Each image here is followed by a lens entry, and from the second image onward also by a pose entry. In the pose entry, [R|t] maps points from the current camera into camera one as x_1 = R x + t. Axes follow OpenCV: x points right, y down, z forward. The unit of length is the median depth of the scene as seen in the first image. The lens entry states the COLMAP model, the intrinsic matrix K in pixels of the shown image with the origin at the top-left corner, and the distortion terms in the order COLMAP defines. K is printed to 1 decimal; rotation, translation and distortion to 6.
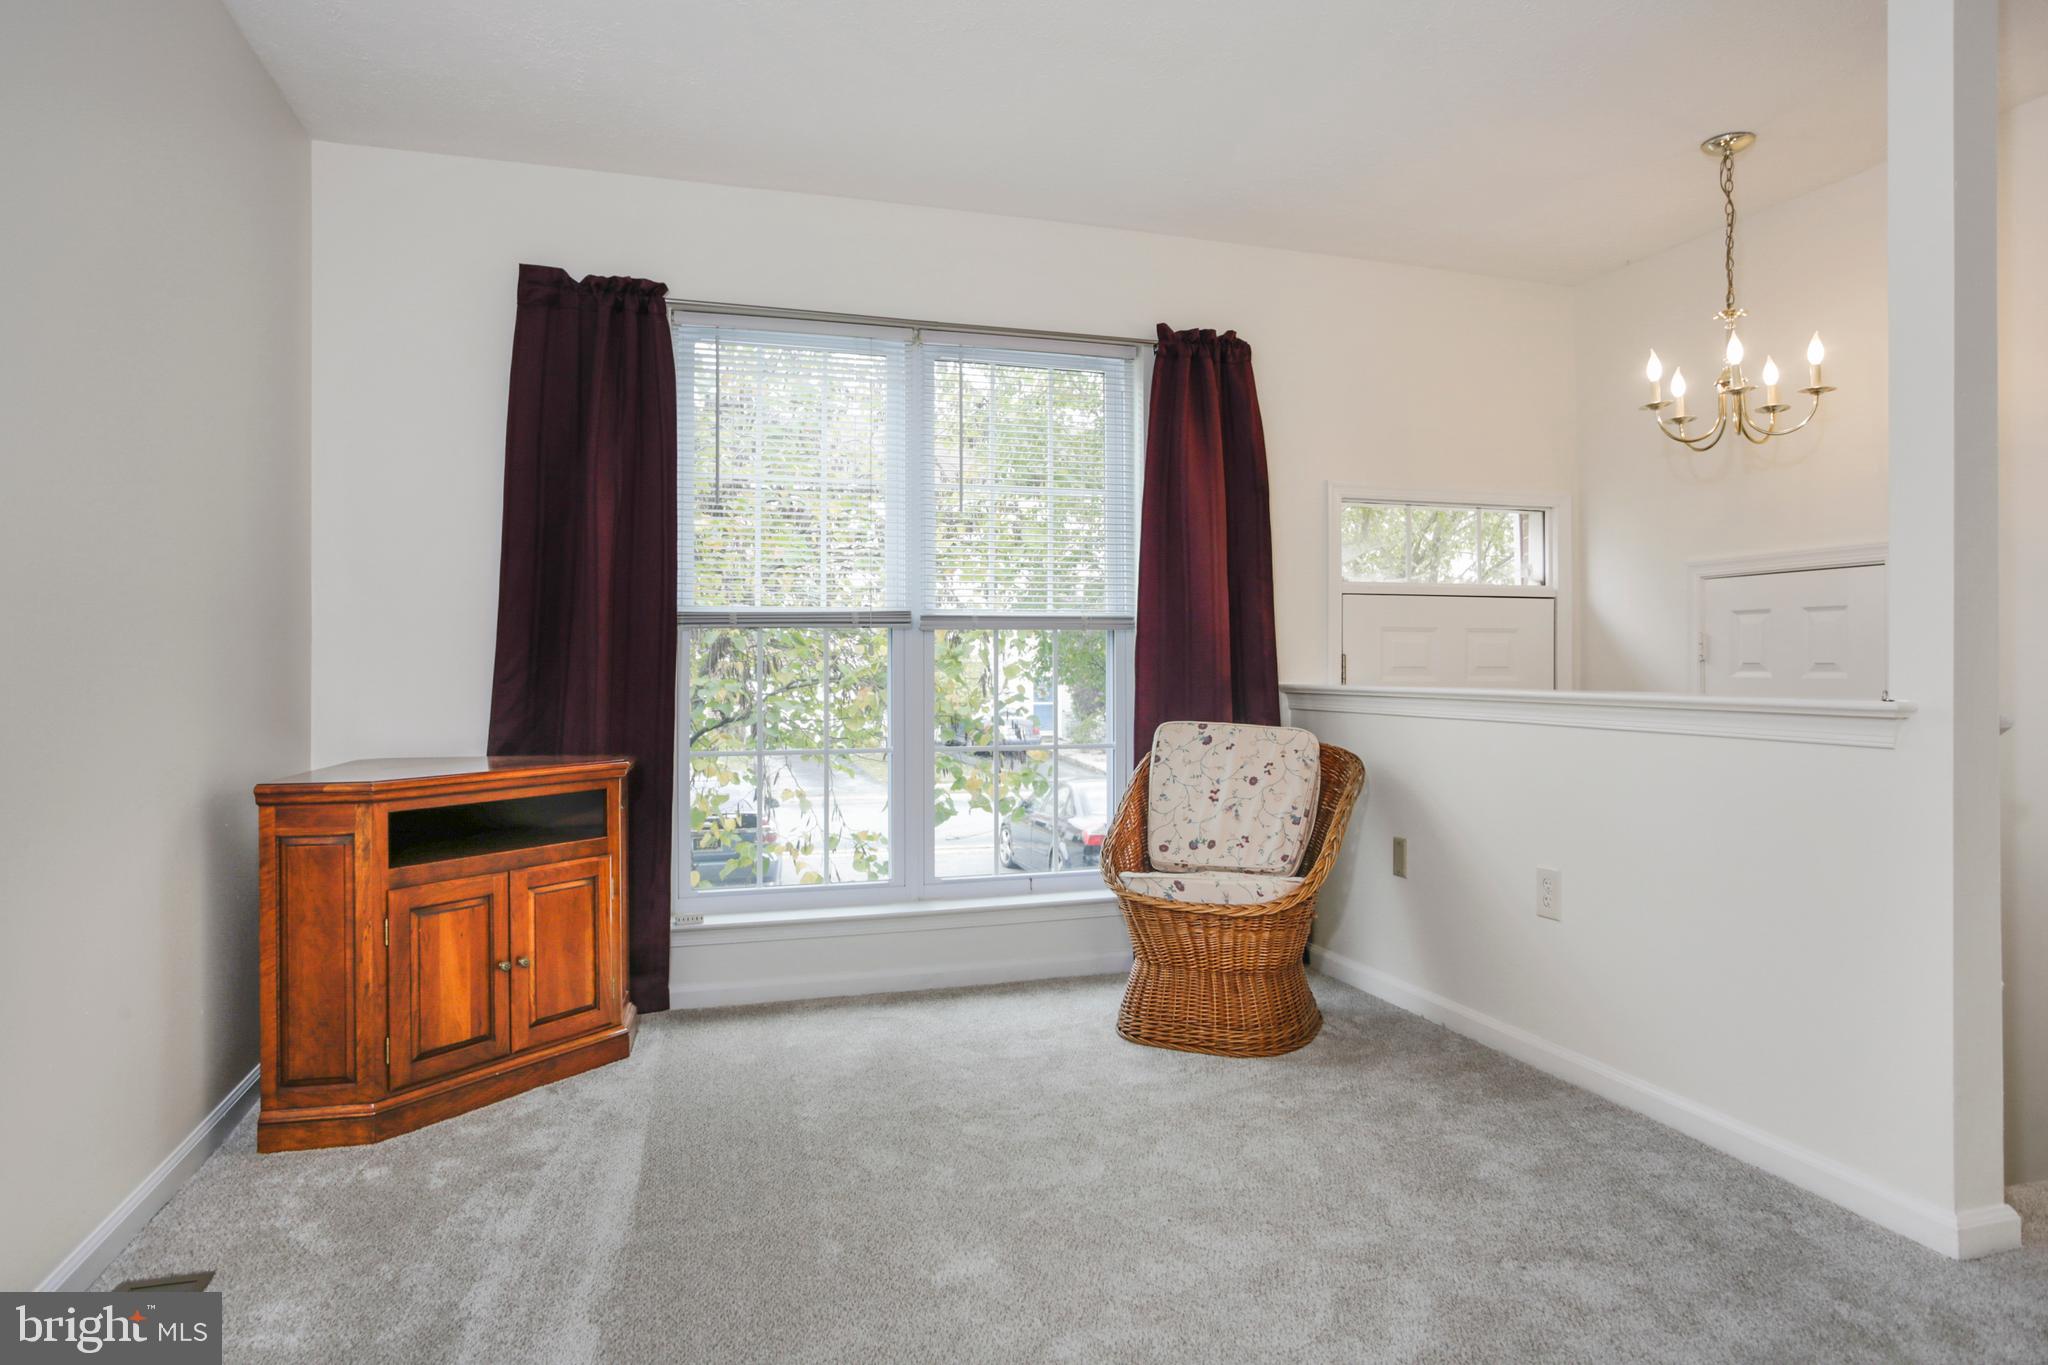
lens RADIAL K [[1192.1, 0, 1018.6], [0, 1192.1, 641.2], [0, 0, 1]] dist [0.002068, -0.000018]
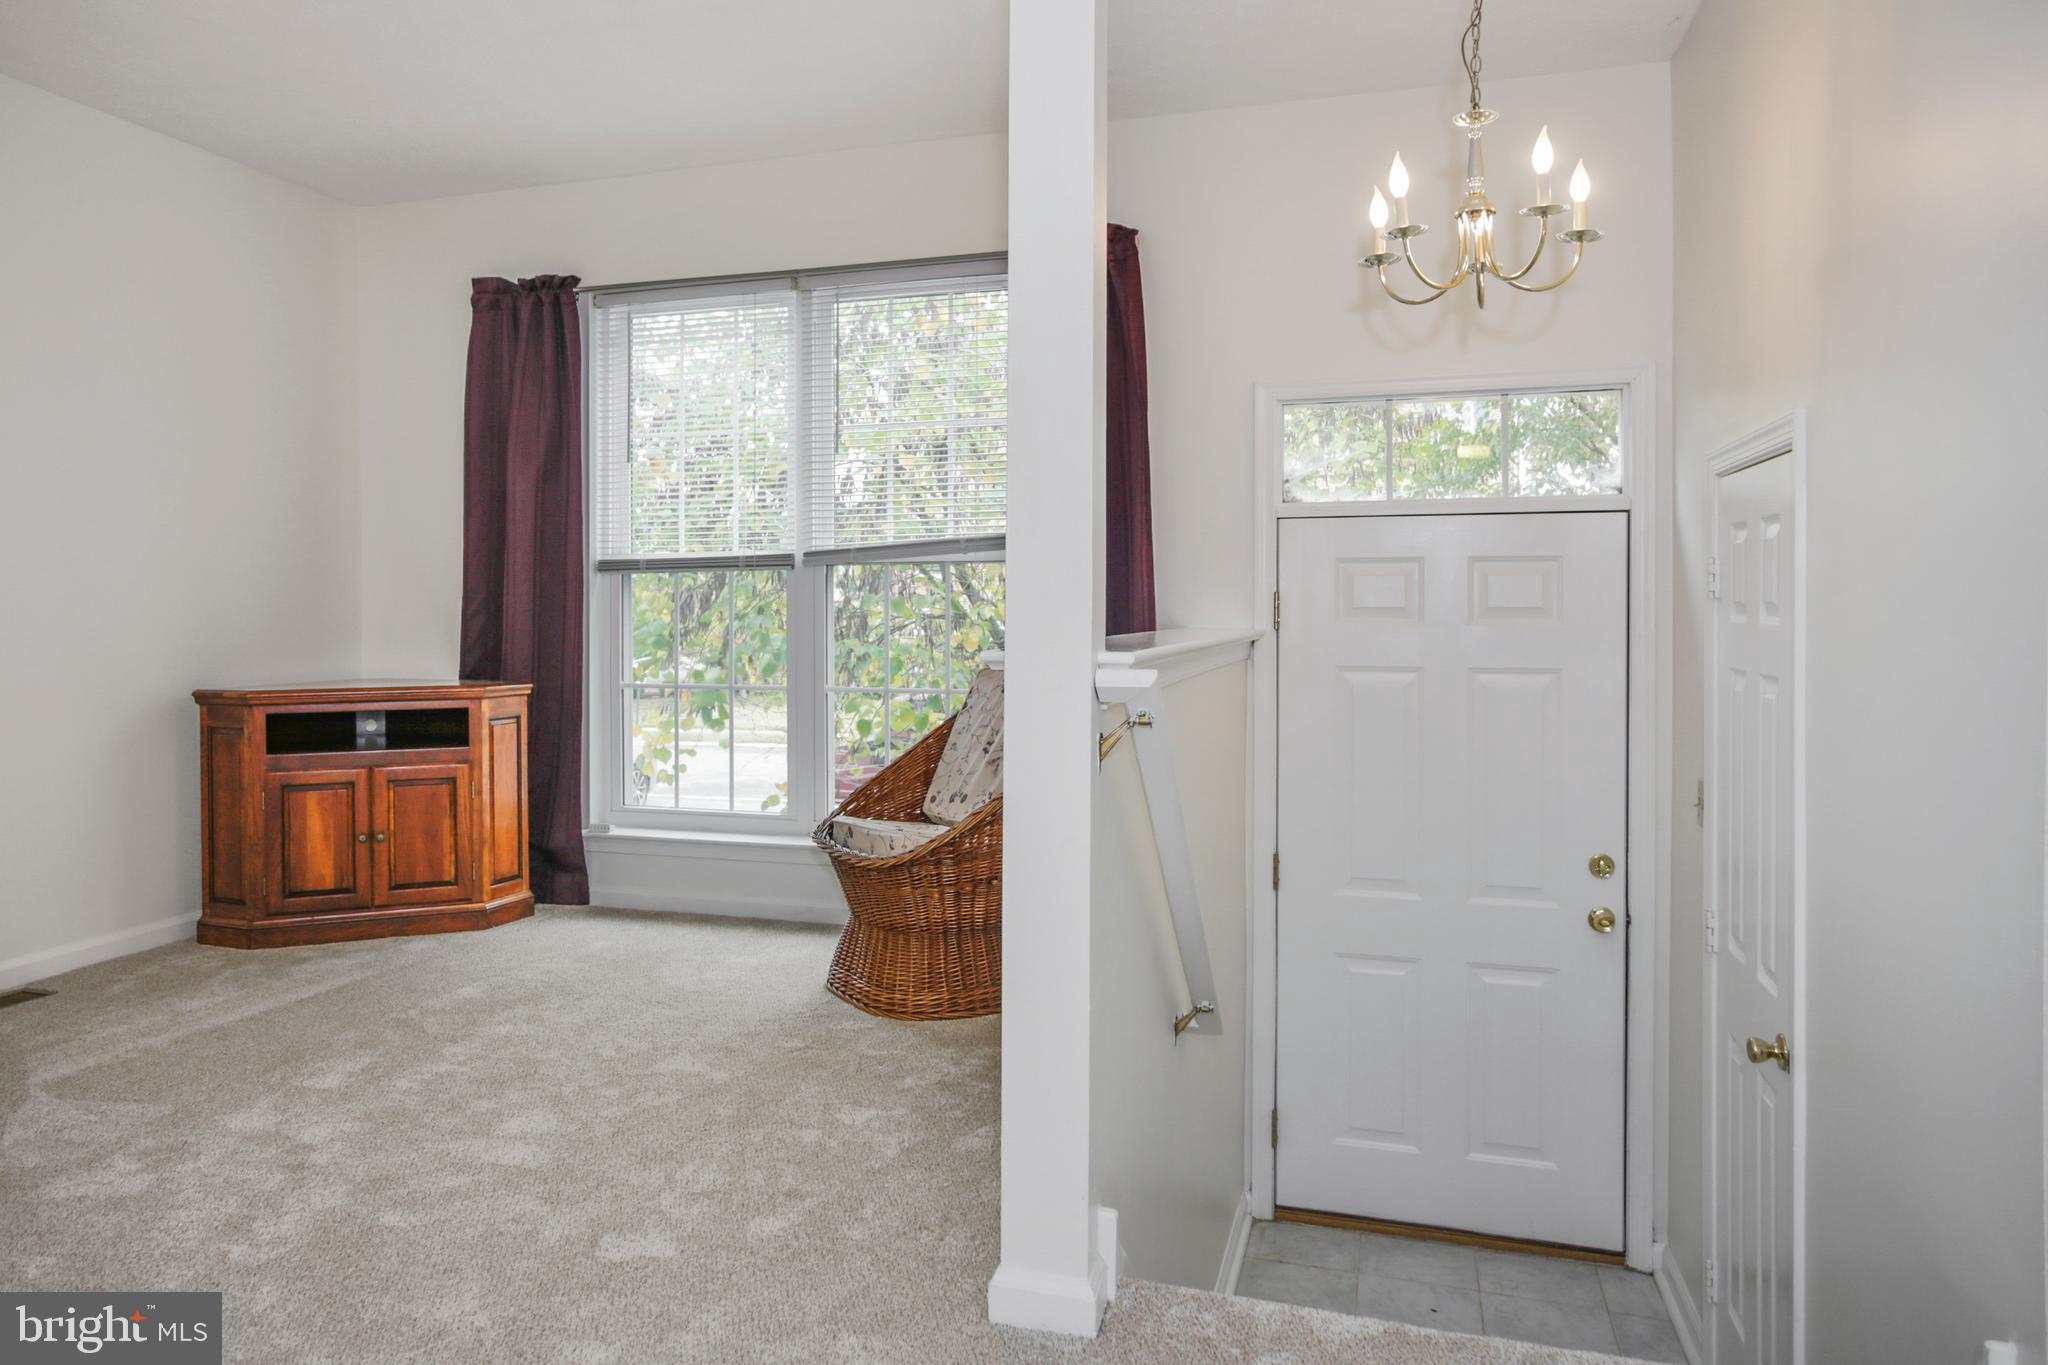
lens RADIAL K [[1266.4, 0, 1021.2], [0, 1266.4, 625.9], [0, 0, 1]] dist [-0.003629, -0.000756]
pose [[0.821708, 0.007580, -0.569859, 0.783866], [0.010761, 0.999527, 0.028813, 0.008486], [0.569807, -0.029808, 0.821237, 0.239459]]
